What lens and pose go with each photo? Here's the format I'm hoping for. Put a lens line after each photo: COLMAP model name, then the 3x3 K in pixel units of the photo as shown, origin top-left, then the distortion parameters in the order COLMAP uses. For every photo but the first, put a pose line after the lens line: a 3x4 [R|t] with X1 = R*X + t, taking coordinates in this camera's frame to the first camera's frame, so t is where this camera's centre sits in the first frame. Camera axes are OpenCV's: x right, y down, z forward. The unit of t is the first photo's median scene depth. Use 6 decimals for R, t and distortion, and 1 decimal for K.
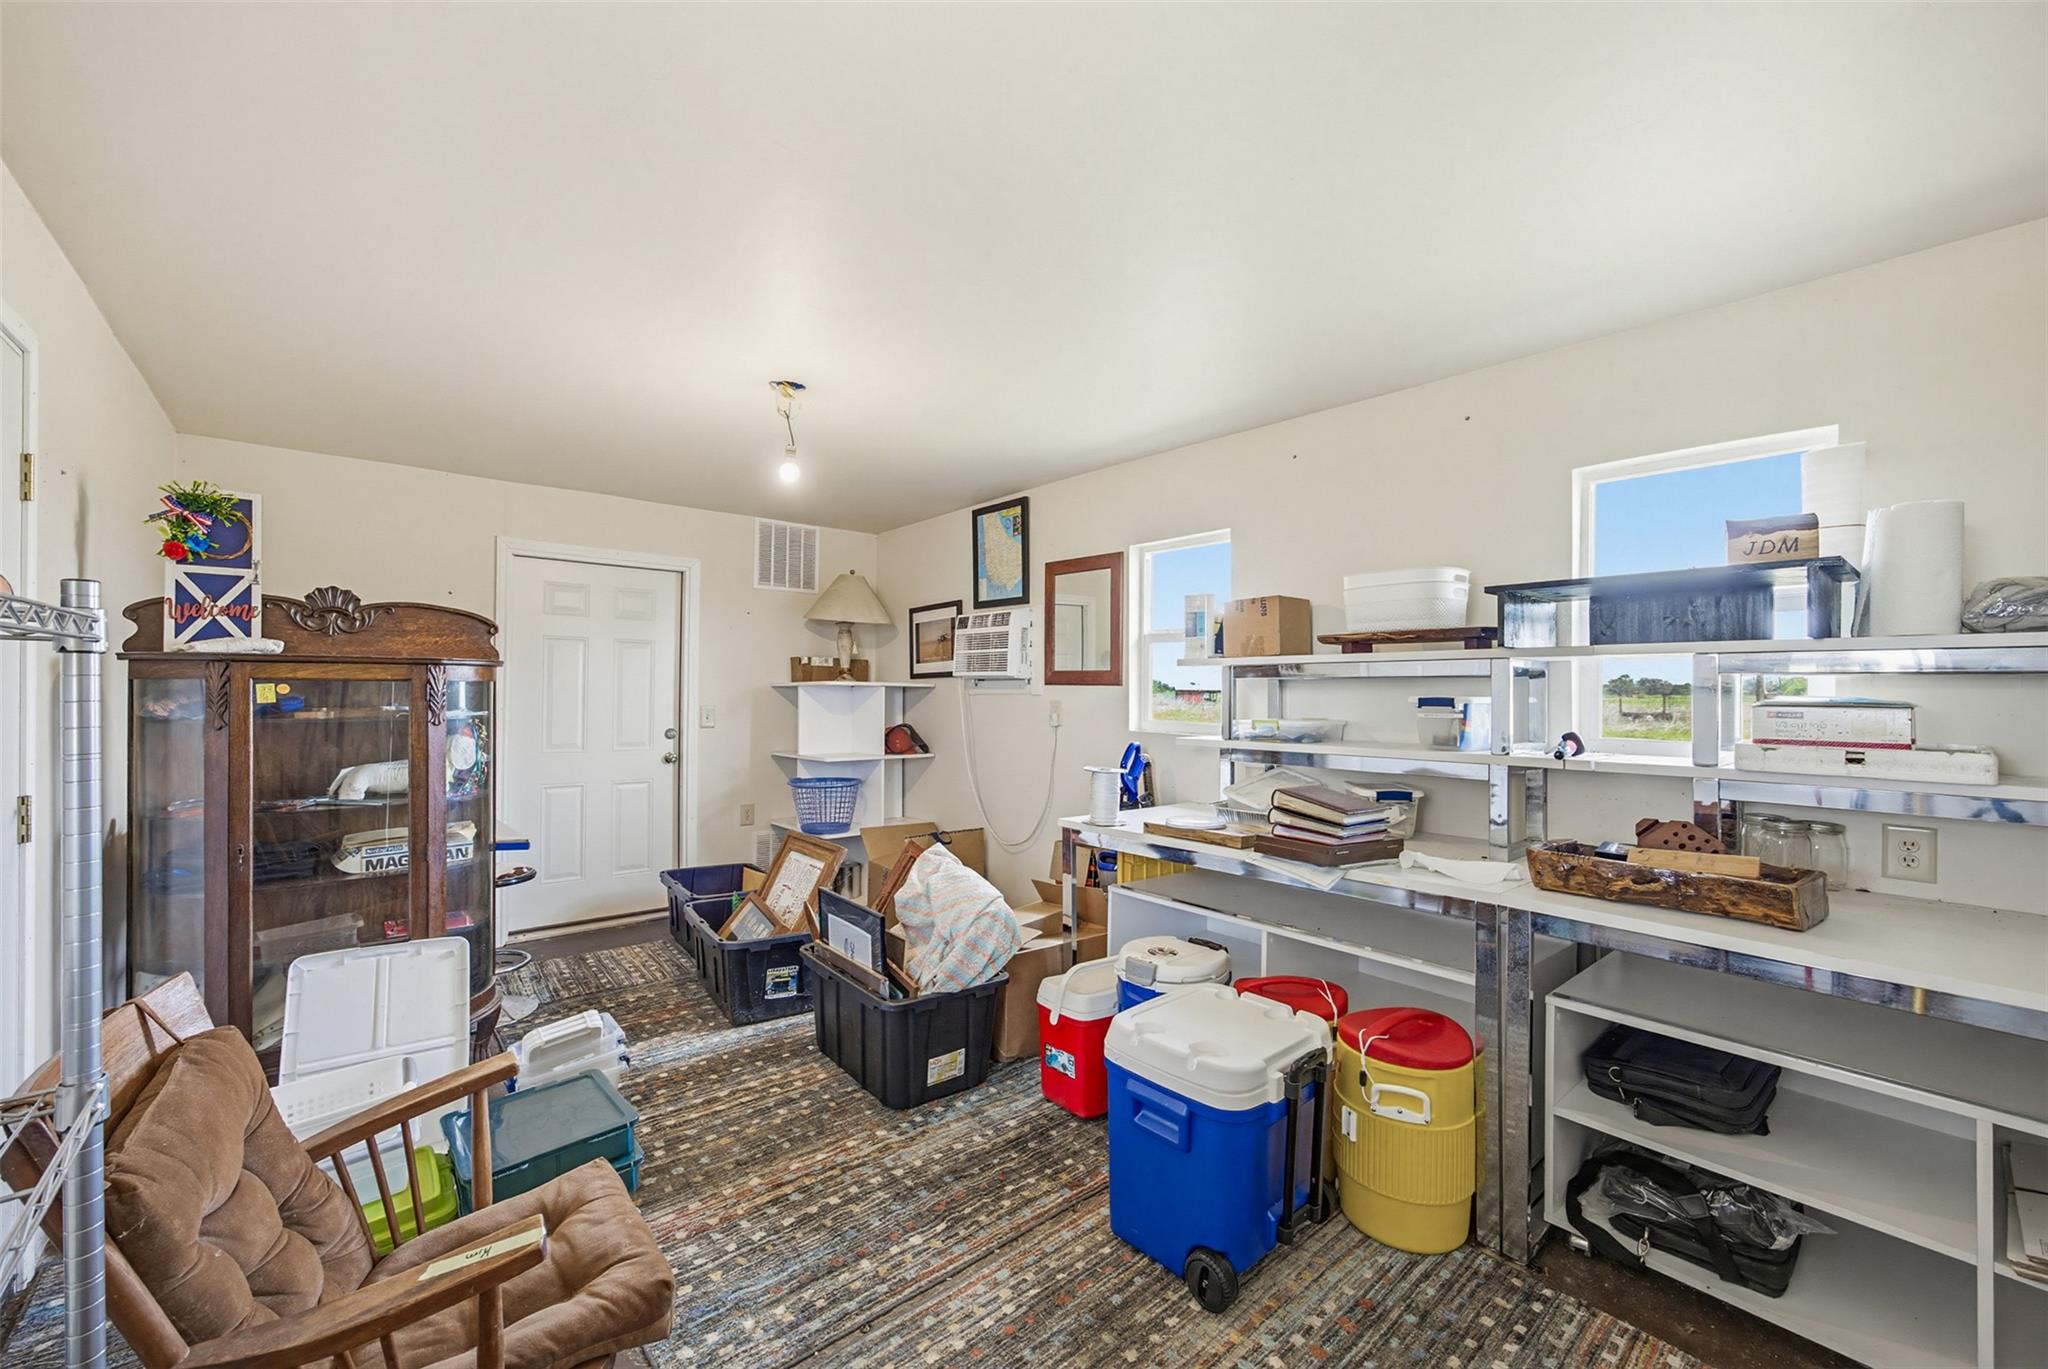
lens RADIAL K [[789.1, 0, 1024.0], [0, 789.1, 684.5], [0, 0, 1]] dist [-0.012304, 0.000159]
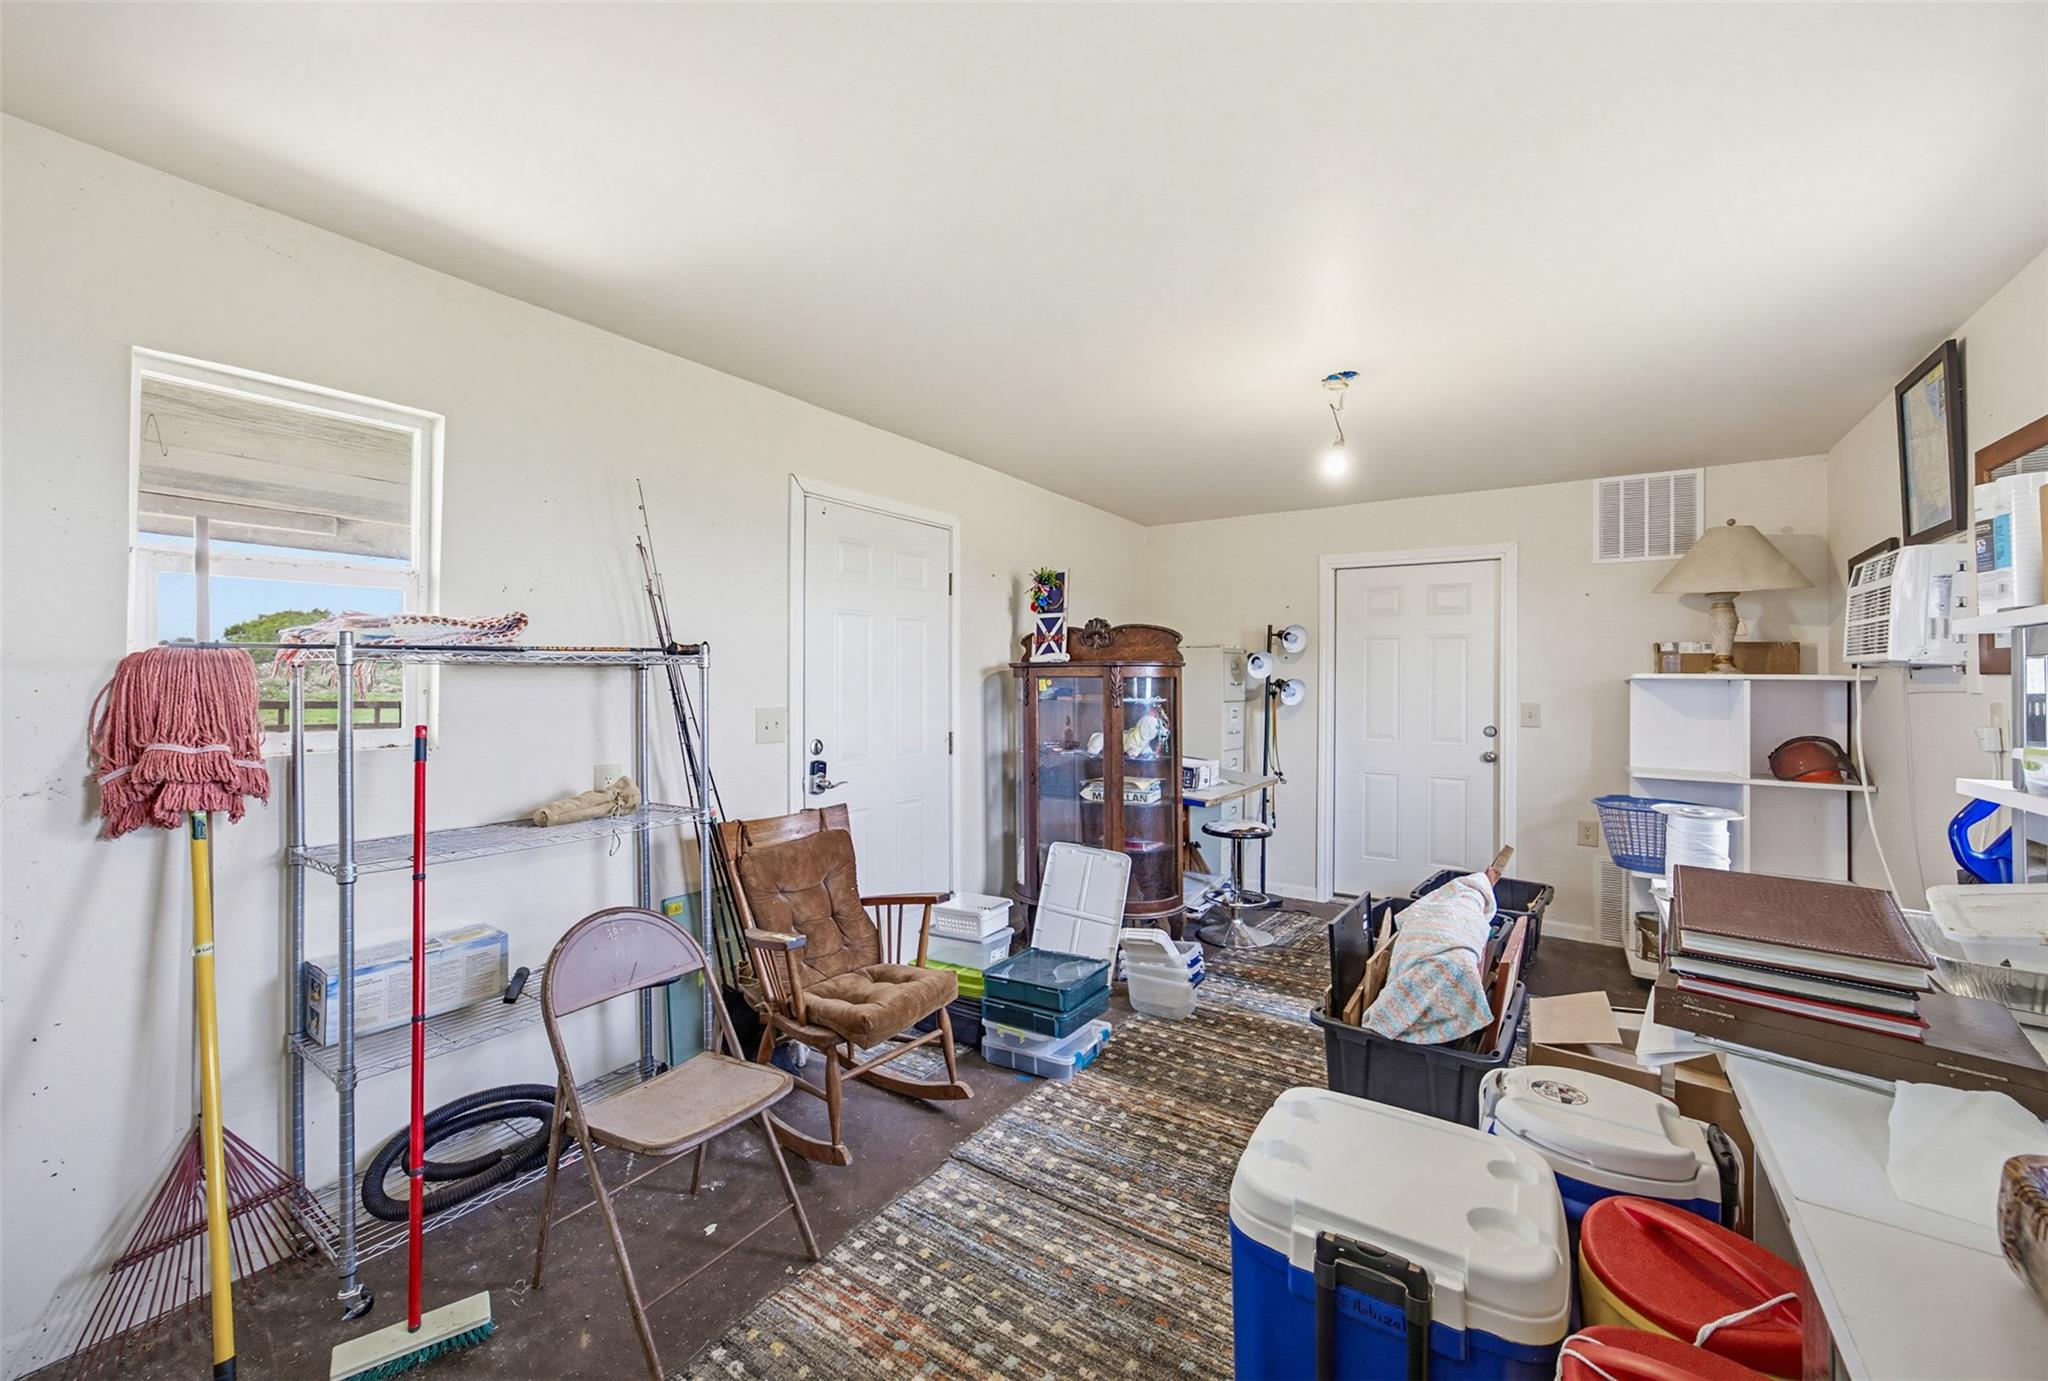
lens RADIAL K [[810.5, 0, 1023.7], [0, 810.5, 667.7], [0, 0, 1]] dist [-0.028499, 0.000136]
pose [[0.277729, -0.019817, -0.960455, 0.690359], [0.002187, 0.999798, -0.019997, 0.008610], [0.960657, 0.003453, 0.277716, 0.415582]]
